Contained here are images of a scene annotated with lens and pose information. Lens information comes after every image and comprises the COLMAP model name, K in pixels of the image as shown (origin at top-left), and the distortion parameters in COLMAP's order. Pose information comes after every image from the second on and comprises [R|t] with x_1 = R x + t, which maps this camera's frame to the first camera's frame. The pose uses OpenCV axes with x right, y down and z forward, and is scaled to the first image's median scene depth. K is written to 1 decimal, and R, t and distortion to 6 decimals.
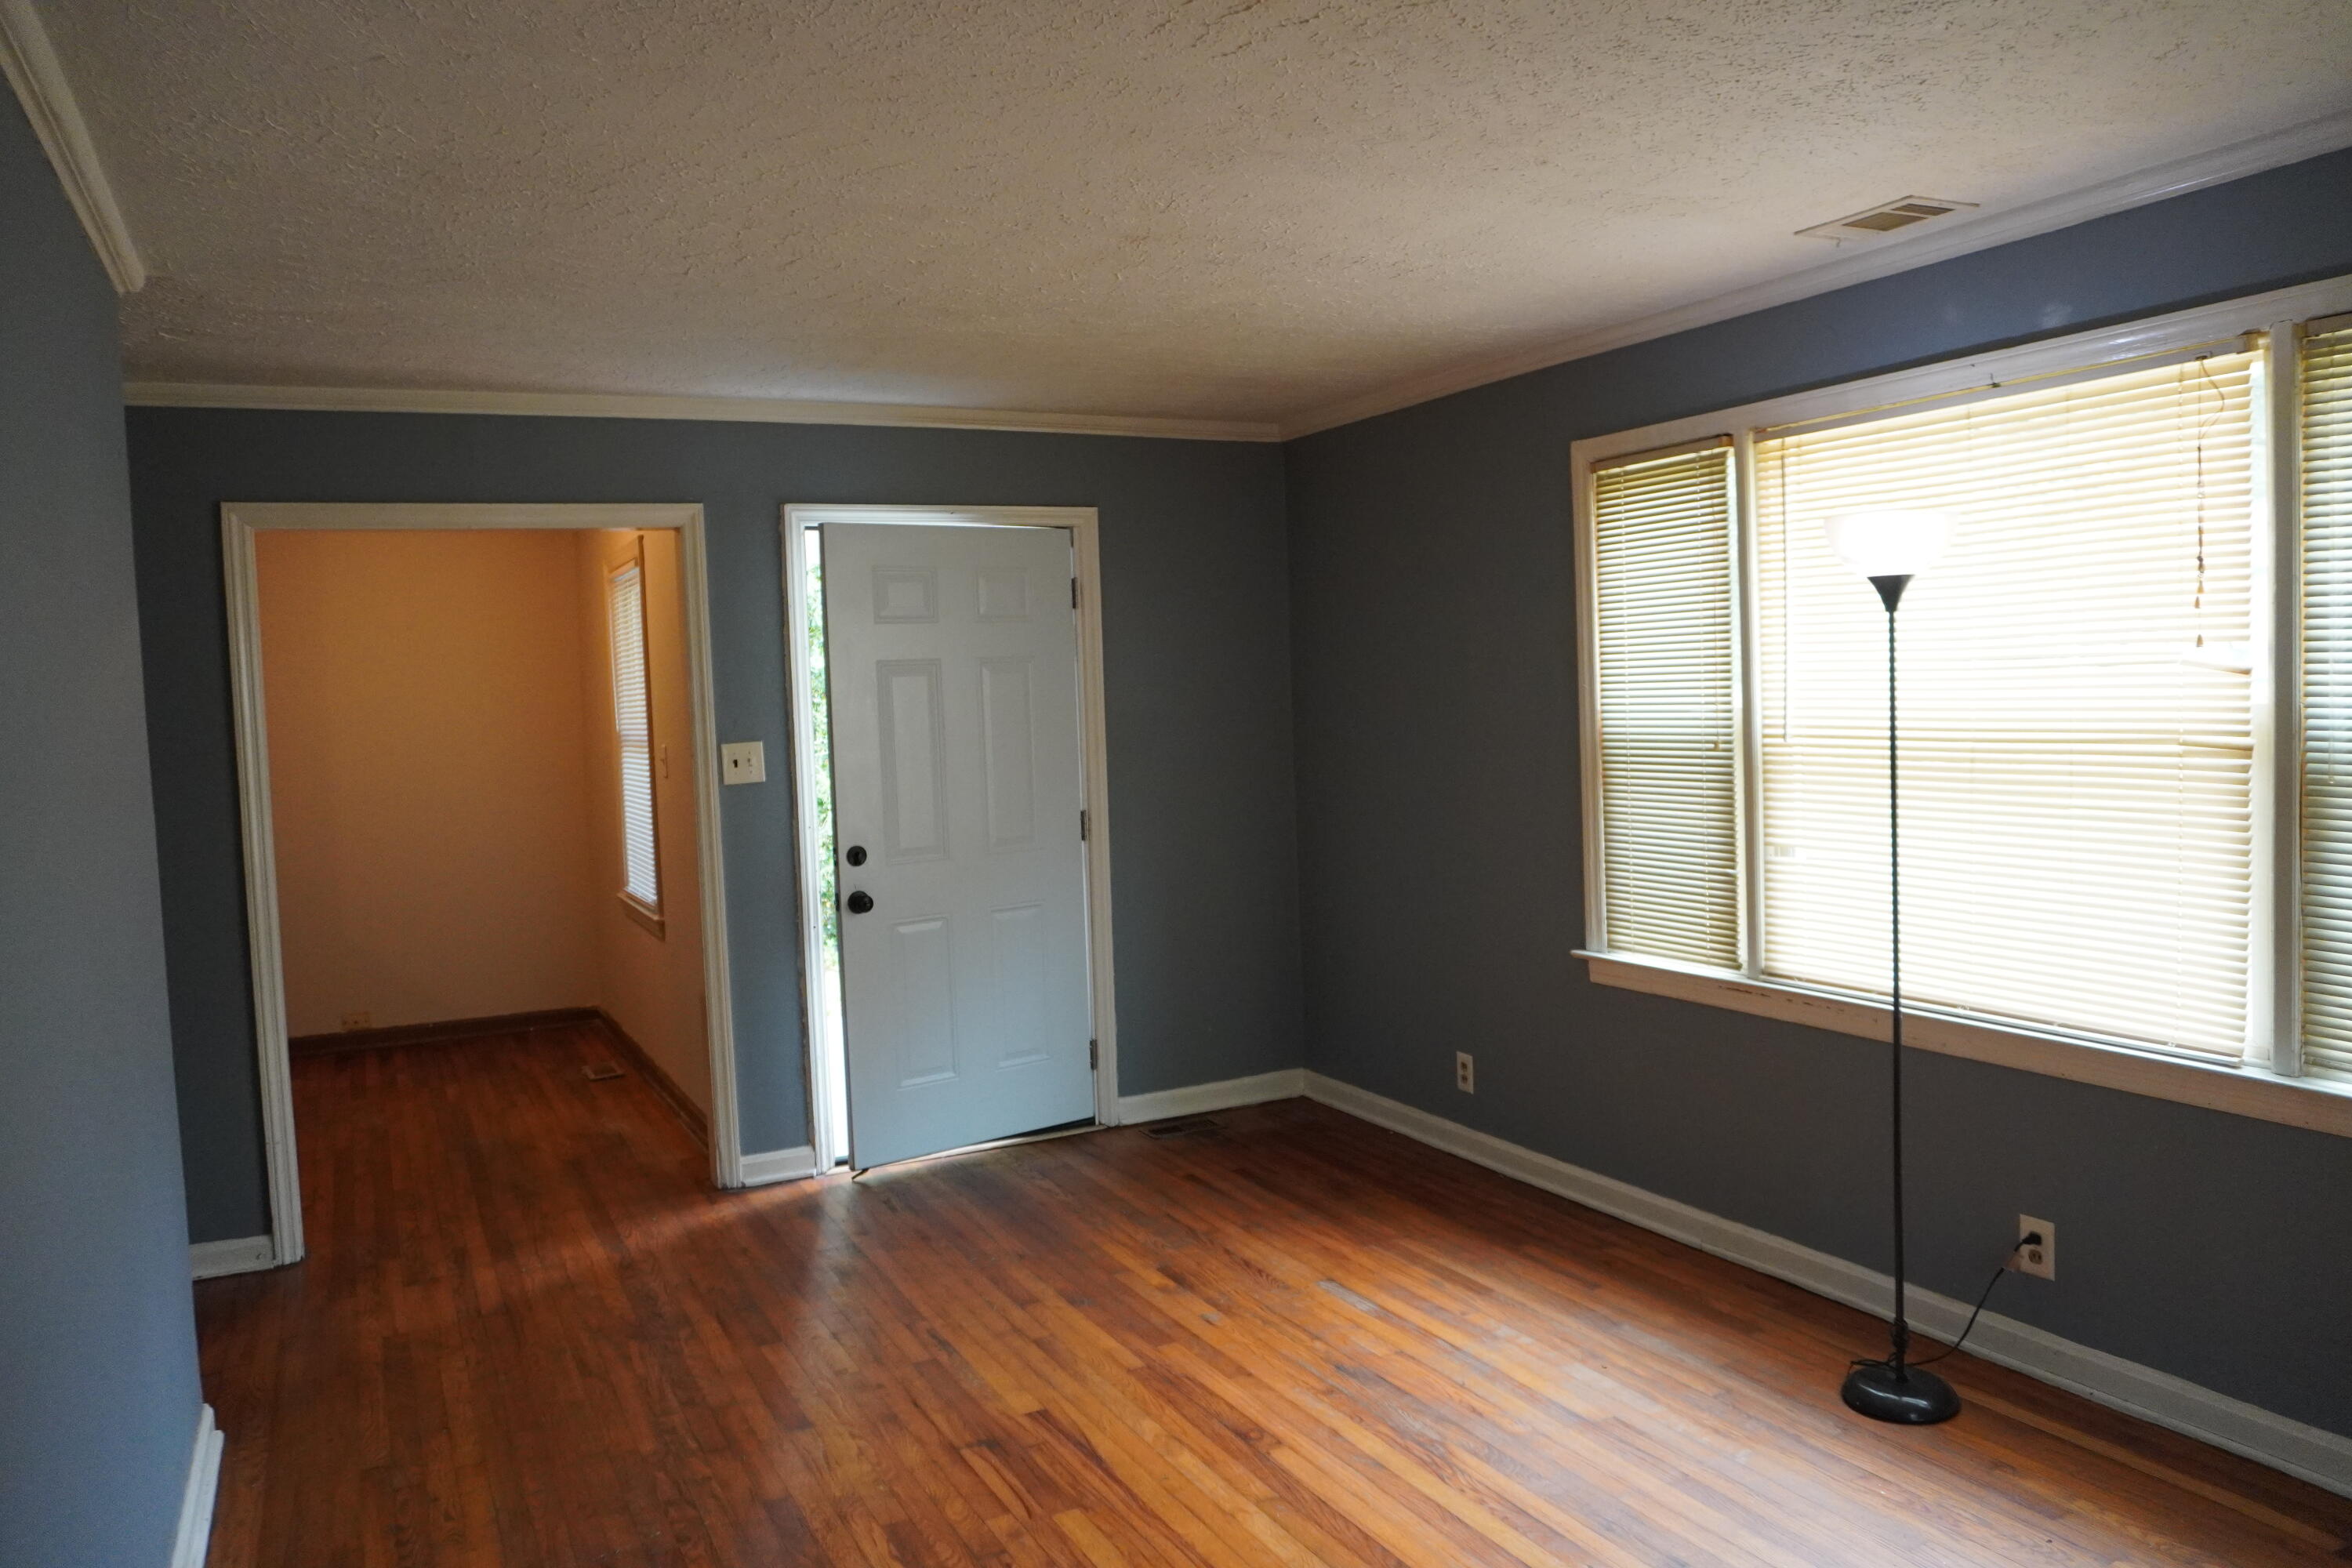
lens RADIAL K [[1689.9, 0, 1172.4], [0, 1689.9, 772.1], [0, 0, 1]] dist [-0.043345, 0.041452]
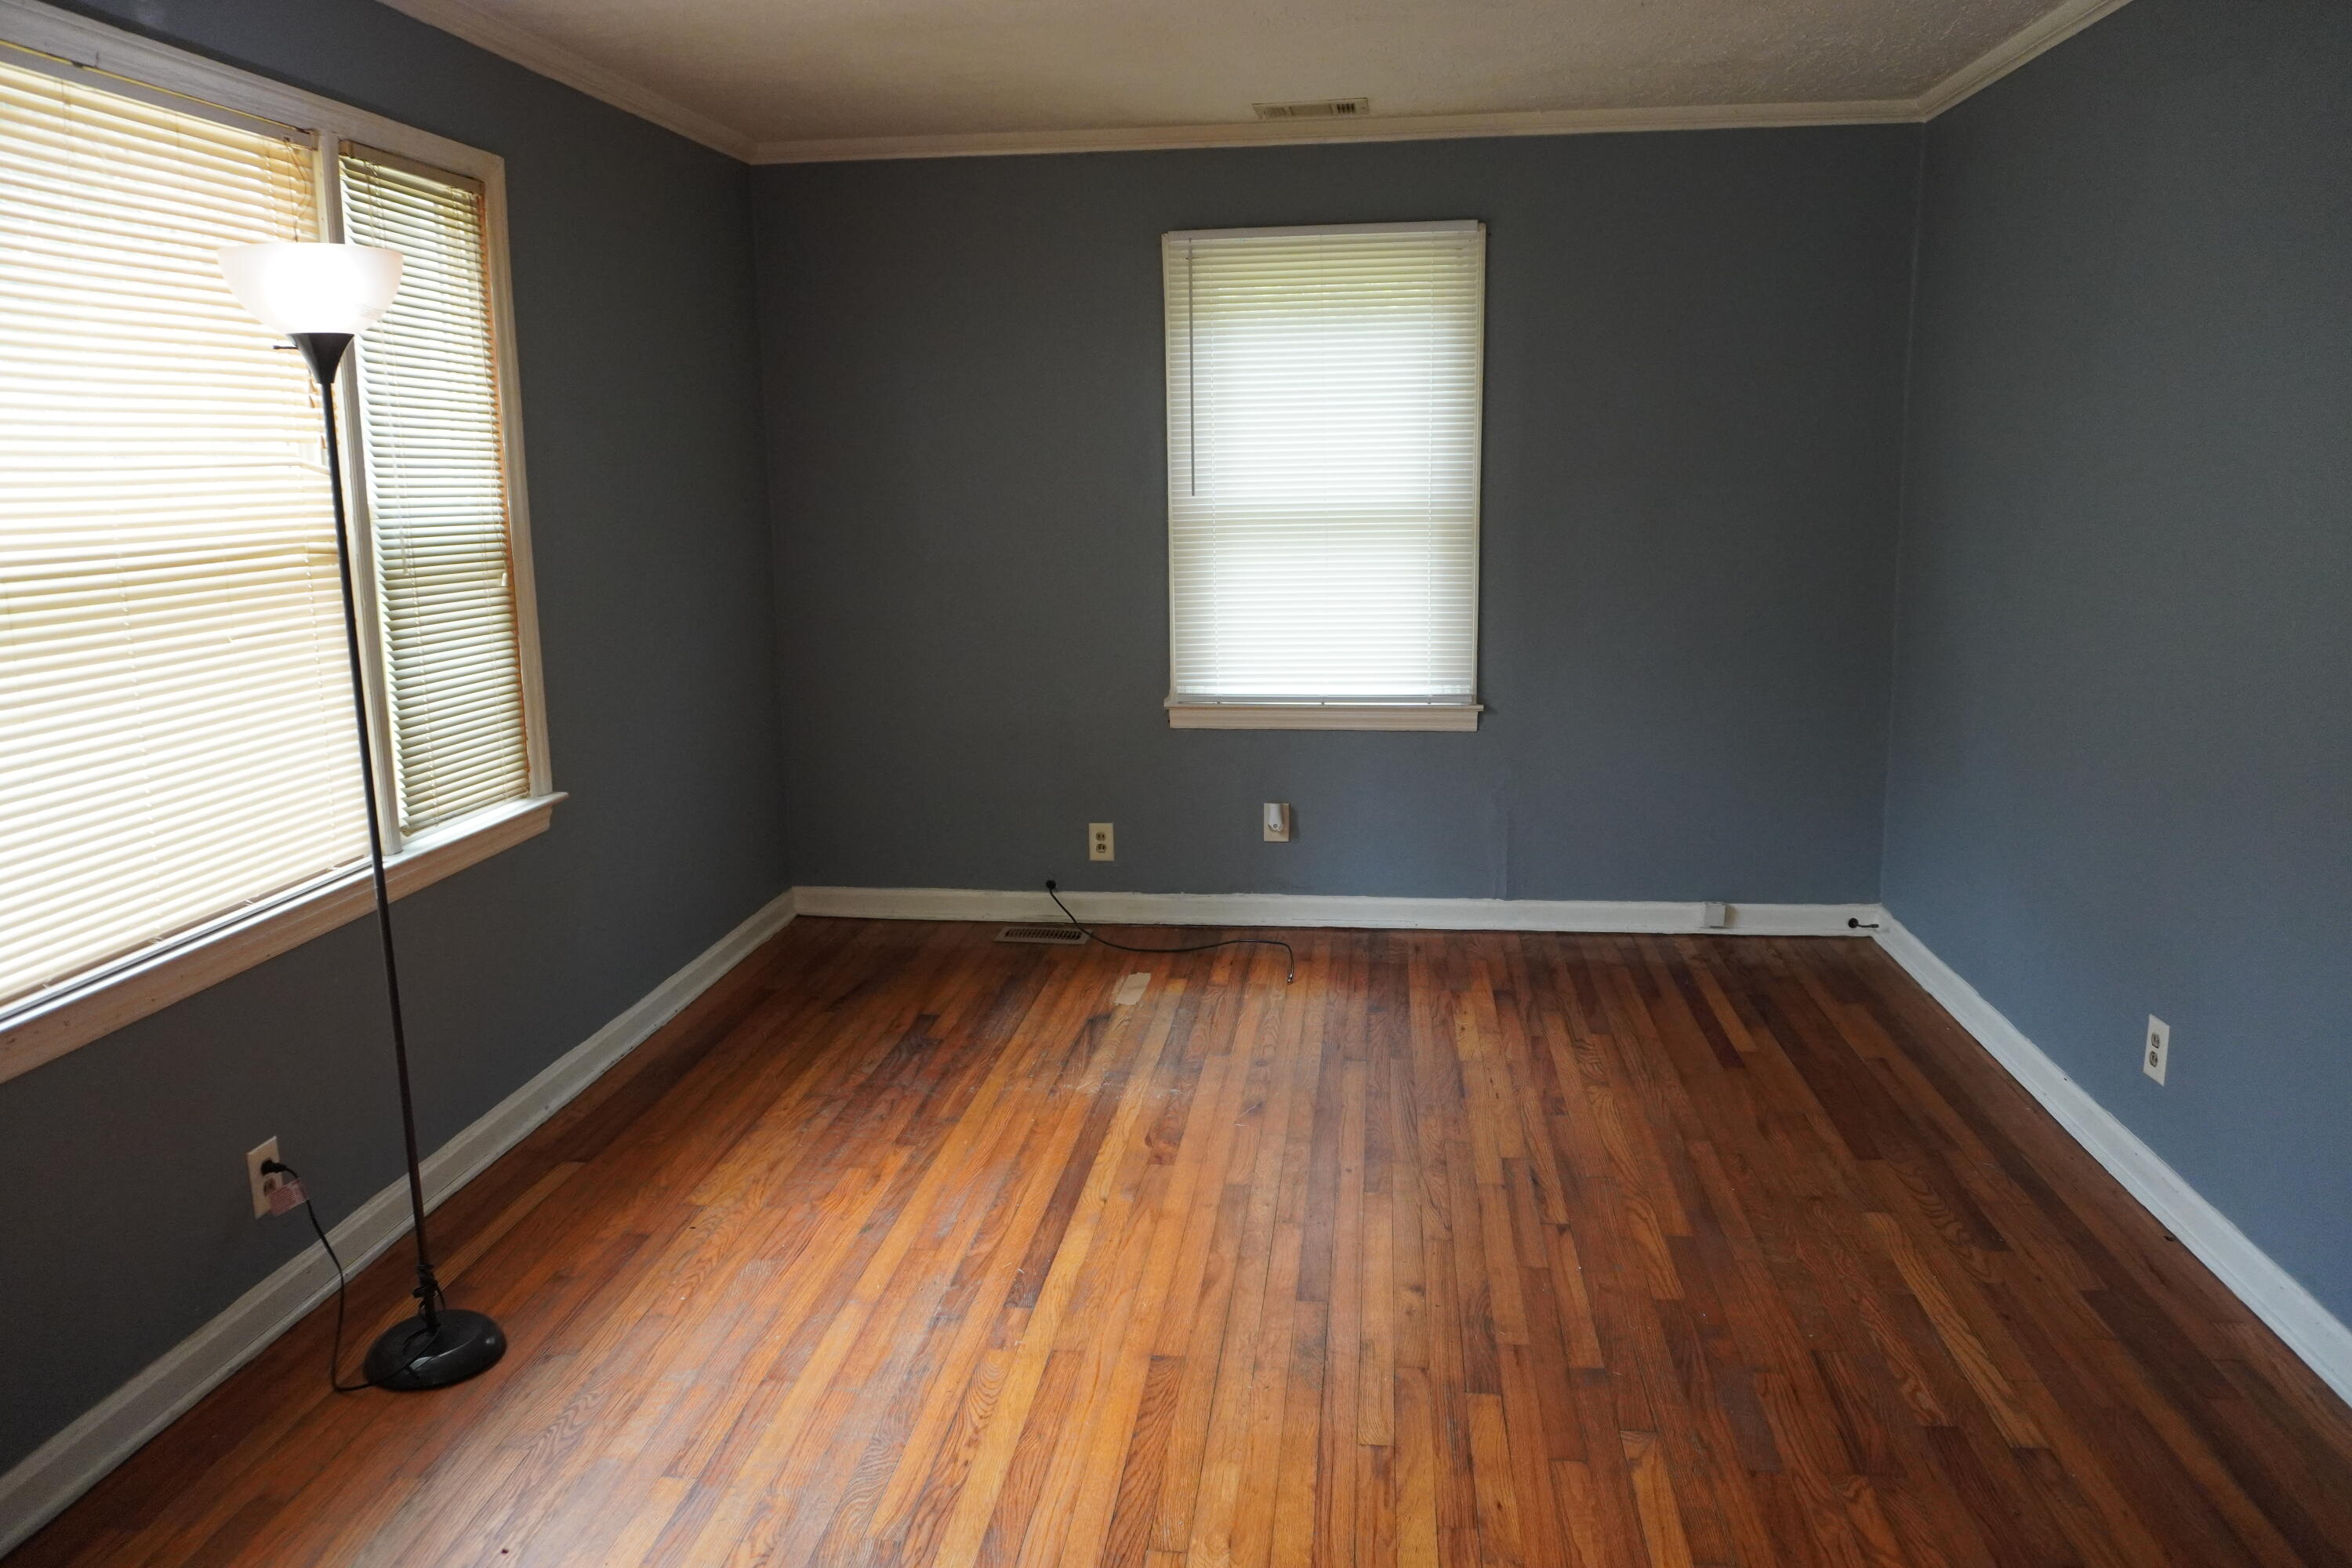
lens RADIAL K [[1689.9, 0, 1172.4], [0, 1689.9, 772.1], [0, 0, 1]] dist [-0.043345, 0.041452]
pose [[-0.830200, -0.054656, 0.554780, -0.325827], [0.077718, 0.974116, 0.212268, -0.056609], [-0.552022, 0.219341, -0.804463, 1.460277]]
